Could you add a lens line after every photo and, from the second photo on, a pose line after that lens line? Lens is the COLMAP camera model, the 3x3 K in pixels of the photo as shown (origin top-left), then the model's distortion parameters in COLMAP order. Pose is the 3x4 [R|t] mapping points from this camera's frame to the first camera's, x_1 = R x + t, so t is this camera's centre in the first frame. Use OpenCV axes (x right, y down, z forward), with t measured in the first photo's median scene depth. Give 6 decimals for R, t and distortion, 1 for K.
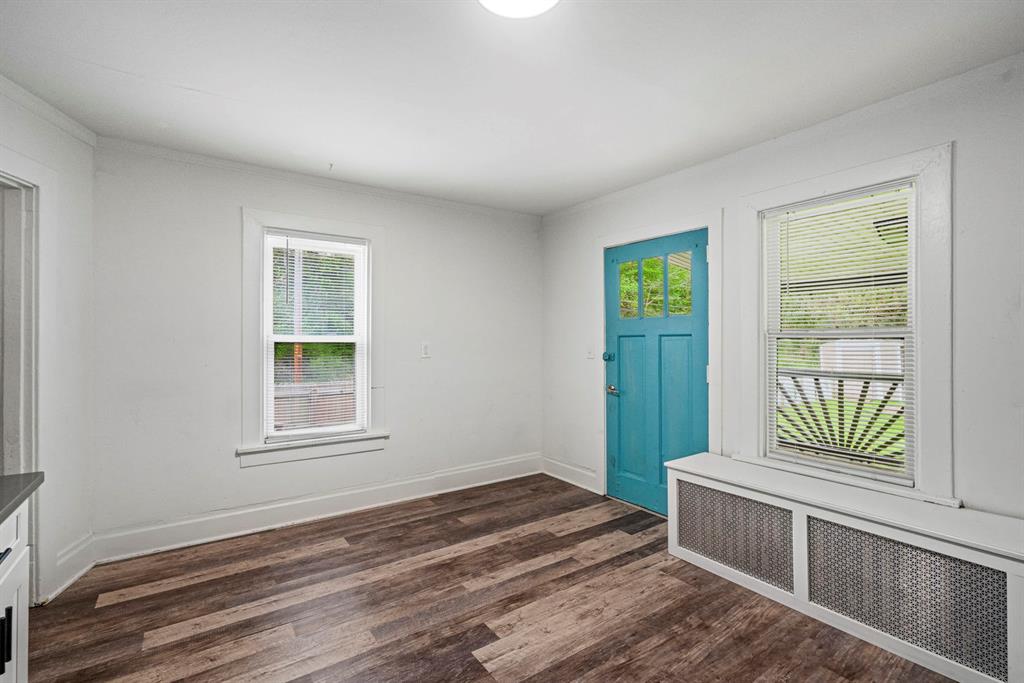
lens RADIAL K [[466.0, 0, 507.4], [0, 466.0, 339.3], [0, 0, 1]] dist [-0.009909, 0.002514]
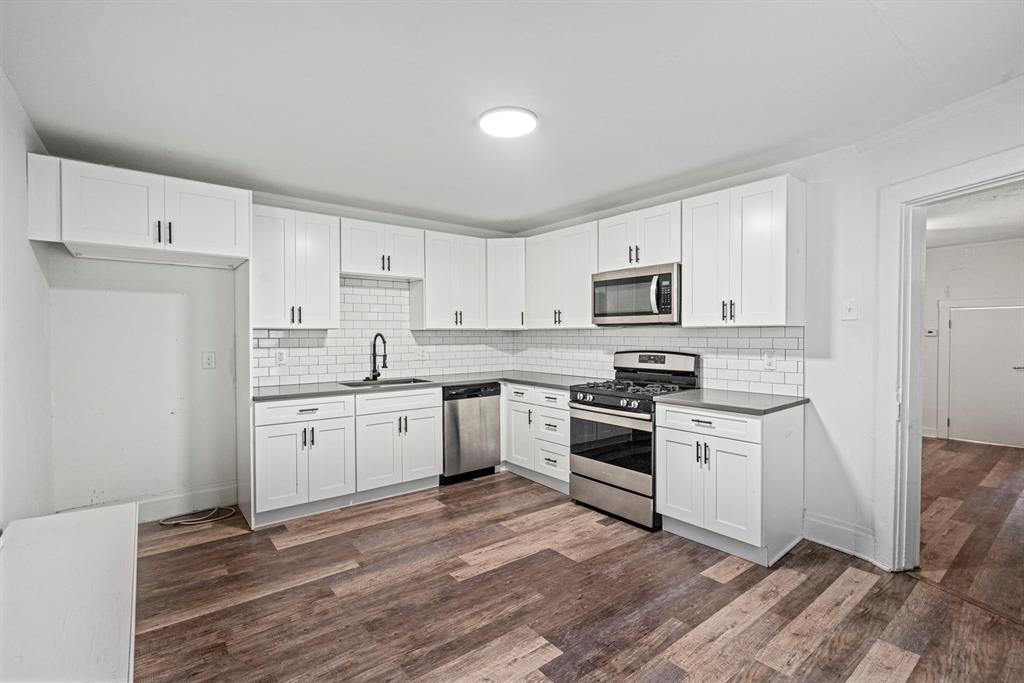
lens RADIAL K [[466.0, 0, 507.7], [0, 466.0, 341.3], [0, 0, 1]] dist [-0.009909, 0.002514]
pose [[-0.997696, 0.004828, -0.067677, 0.076746], [0.004043, 0.999923, 0.011732, -0.009176], [0.067729, 0.011432, -0.997638, 1.407881]]
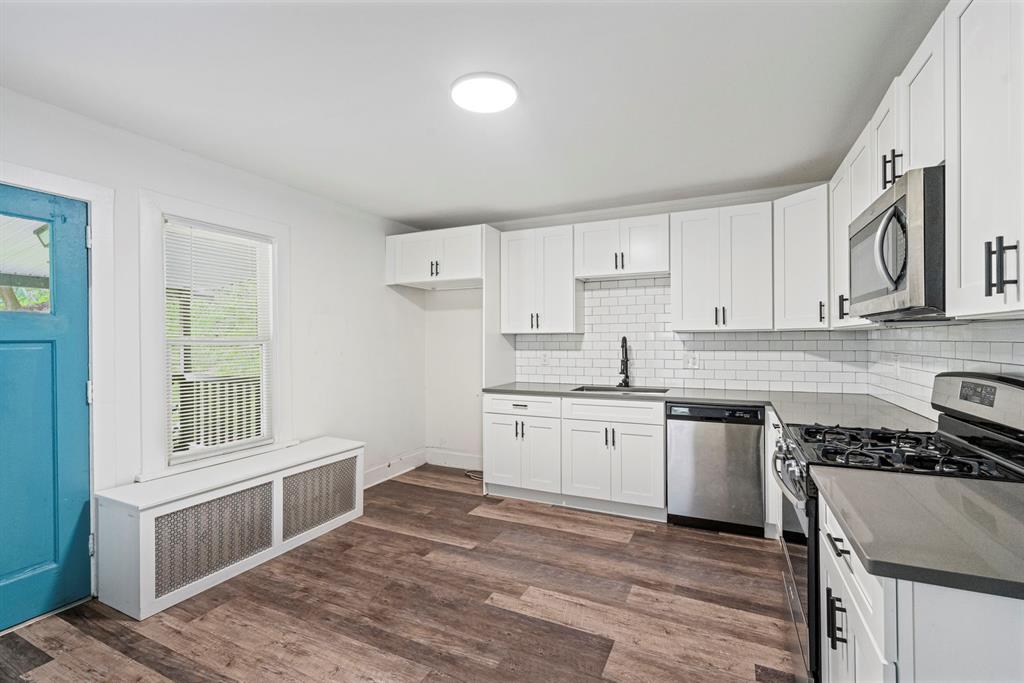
lens RADIAL K [[466.0, 0, 504.3], [0, 466.0, 338.8], [0, 0, 1]] dist [-0.009909, 0.002514]
pose [[-0.495016, 0.005039, 0.868869, -0.658845], [0.004680, 0.999984, -0.003133, -0.009946], [-0.868871, 0.002515, -0.495032, 0.880456]]
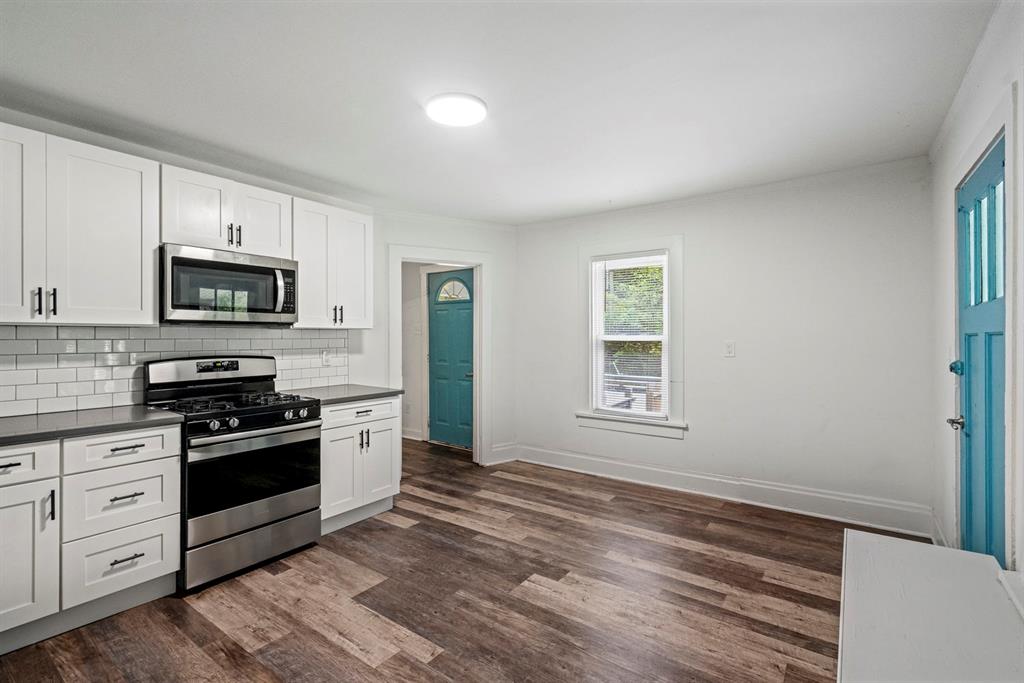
lens RADIAL K [[466.0, 0, 507.4], [0, 466.0, 336.6], [0, 0, 1]] dist [-0.009909, 0.002514]
pose [[0.330979, 0.003104, -0.943633, 0.825025], [0.002417, 0.999989, 0.004137, -0.012479], [0.943635, -0.003650, 0.330968, 0.342256]]
